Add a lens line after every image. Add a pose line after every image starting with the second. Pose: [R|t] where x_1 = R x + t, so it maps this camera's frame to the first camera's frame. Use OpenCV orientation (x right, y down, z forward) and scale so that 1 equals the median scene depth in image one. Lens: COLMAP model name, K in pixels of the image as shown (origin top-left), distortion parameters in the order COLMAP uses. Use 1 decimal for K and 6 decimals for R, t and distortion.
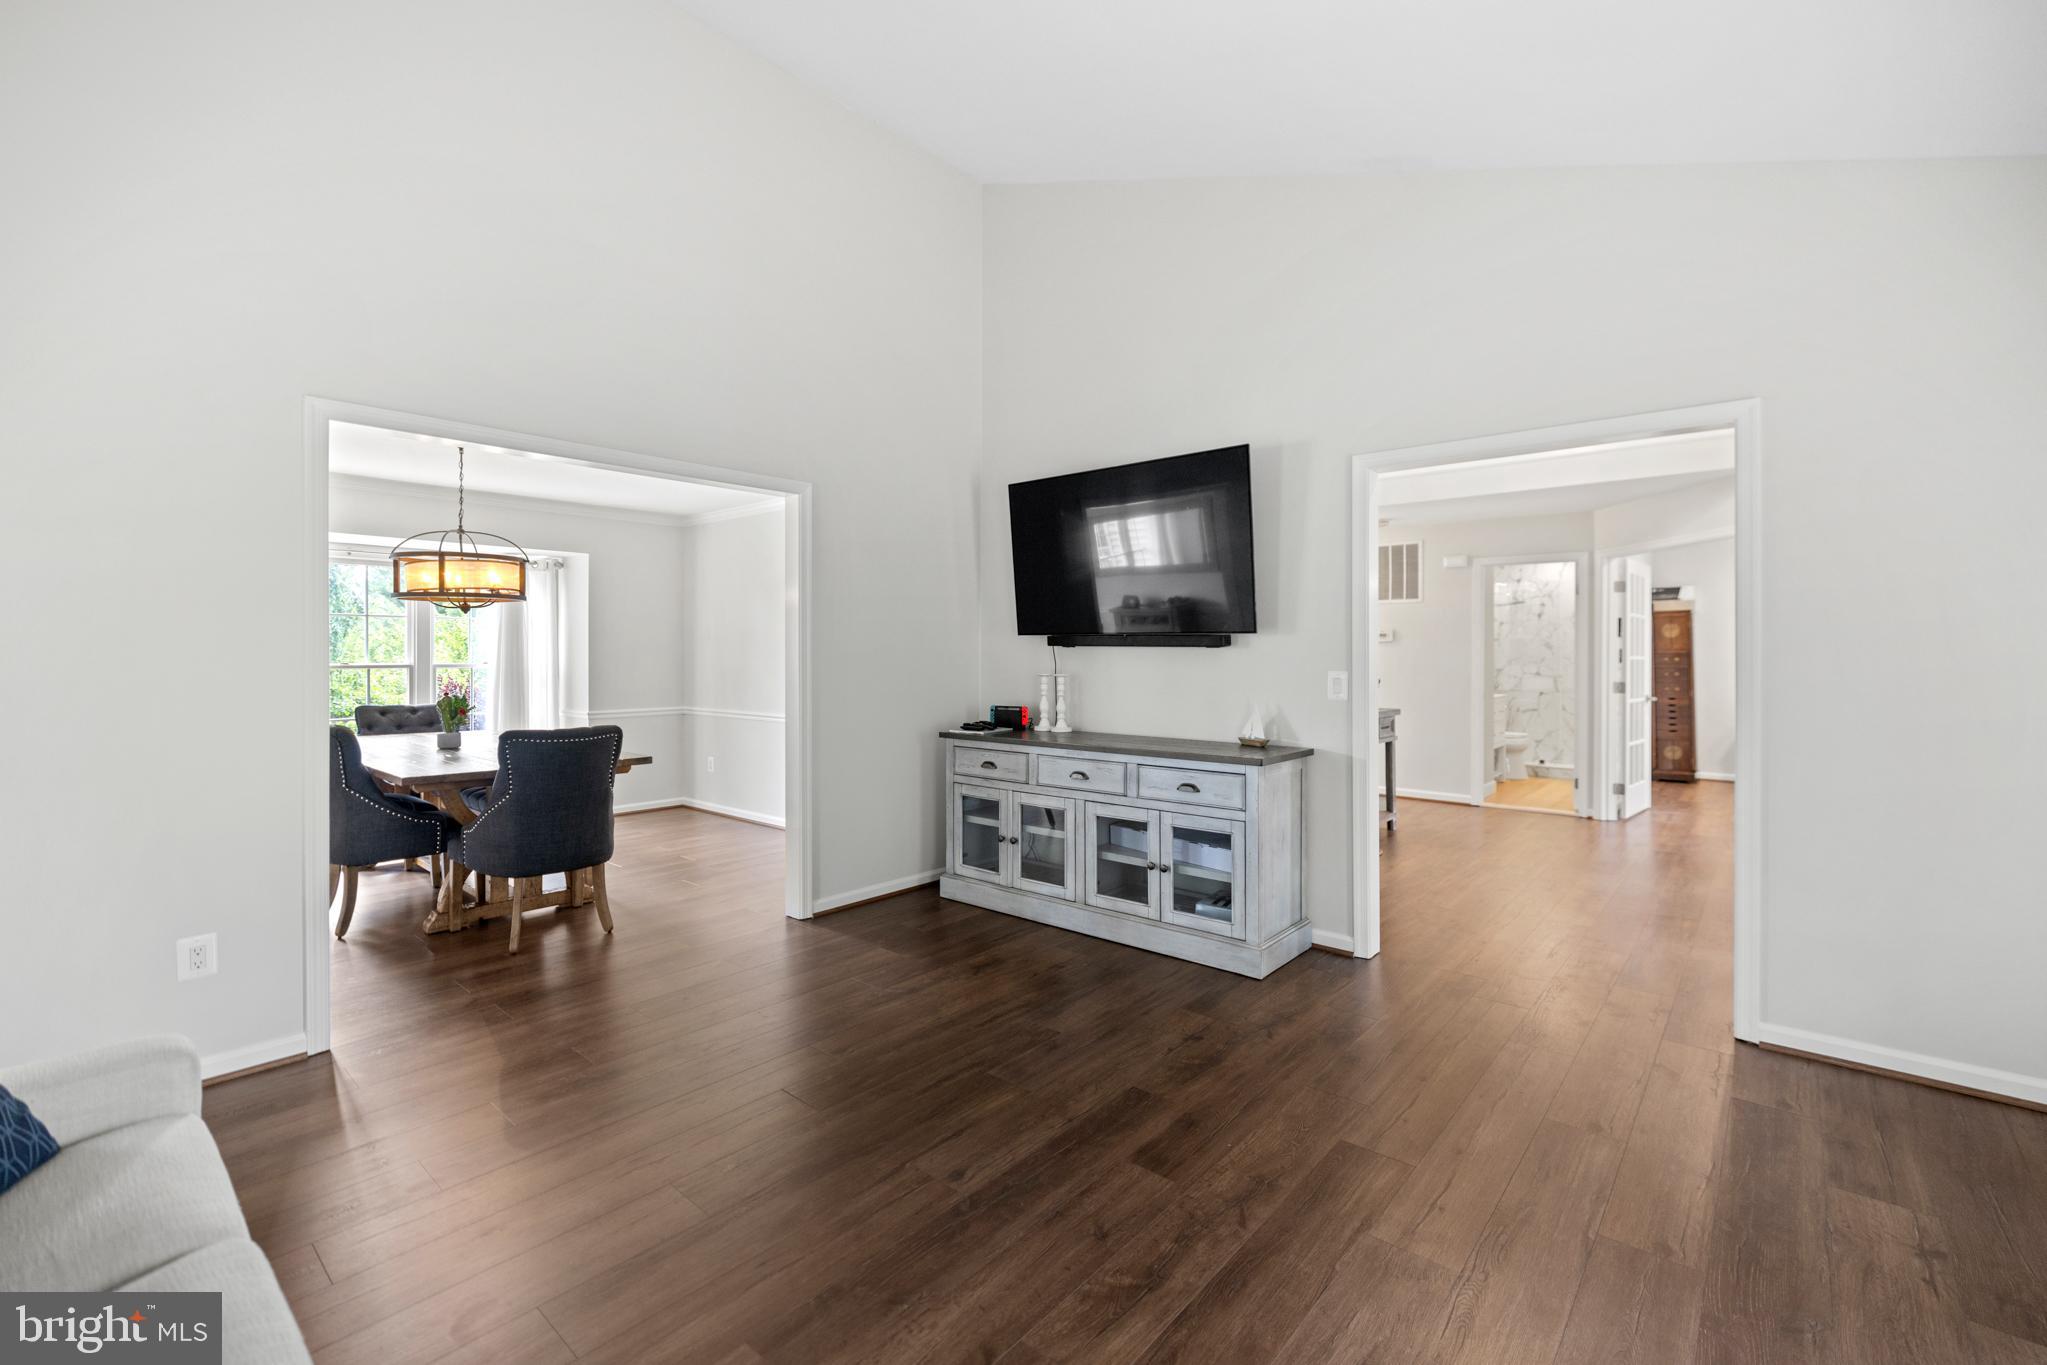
lens RADIAL K [[884.1, 0, 1002.2], [0, 884.1, 649.8], [0, 0, 1]] dist [0.000584, 0.000149]
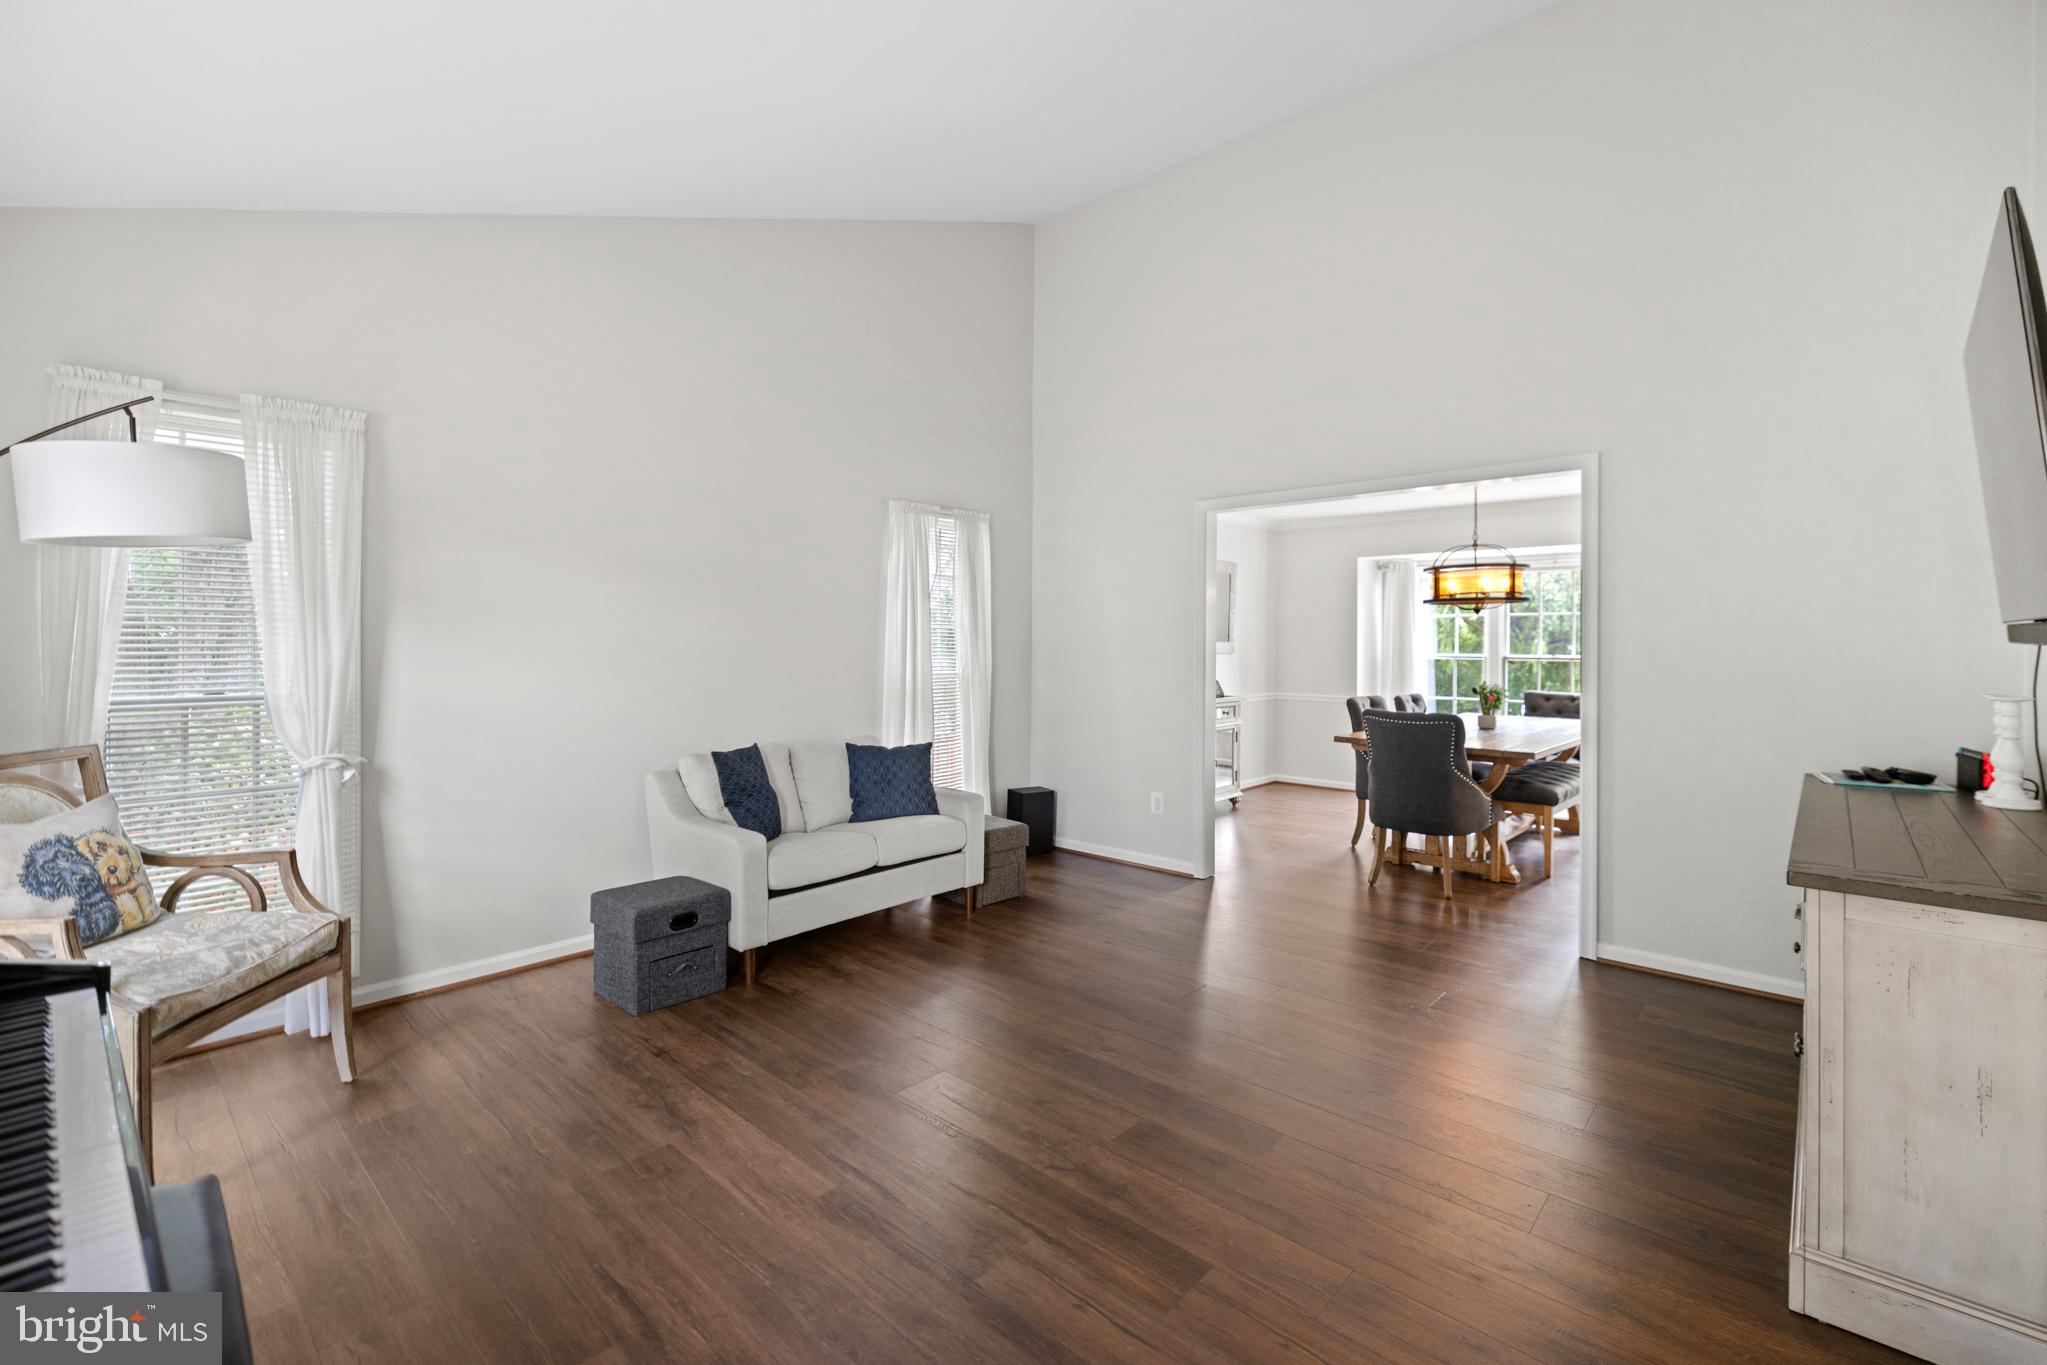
lens RADIAL K [[884.1, 0, 1002.2], [0, 884.1, 649.8], [0, 0, 1]] dist [0.000584, 0.000149]
pose [[-0.022758, 0.004960, -0.999729, 1.222792], [-0.000240, 0.999988, 0.004967, 0.008690], [0.999741, 0.000353, -0.022757, 0.870201]]
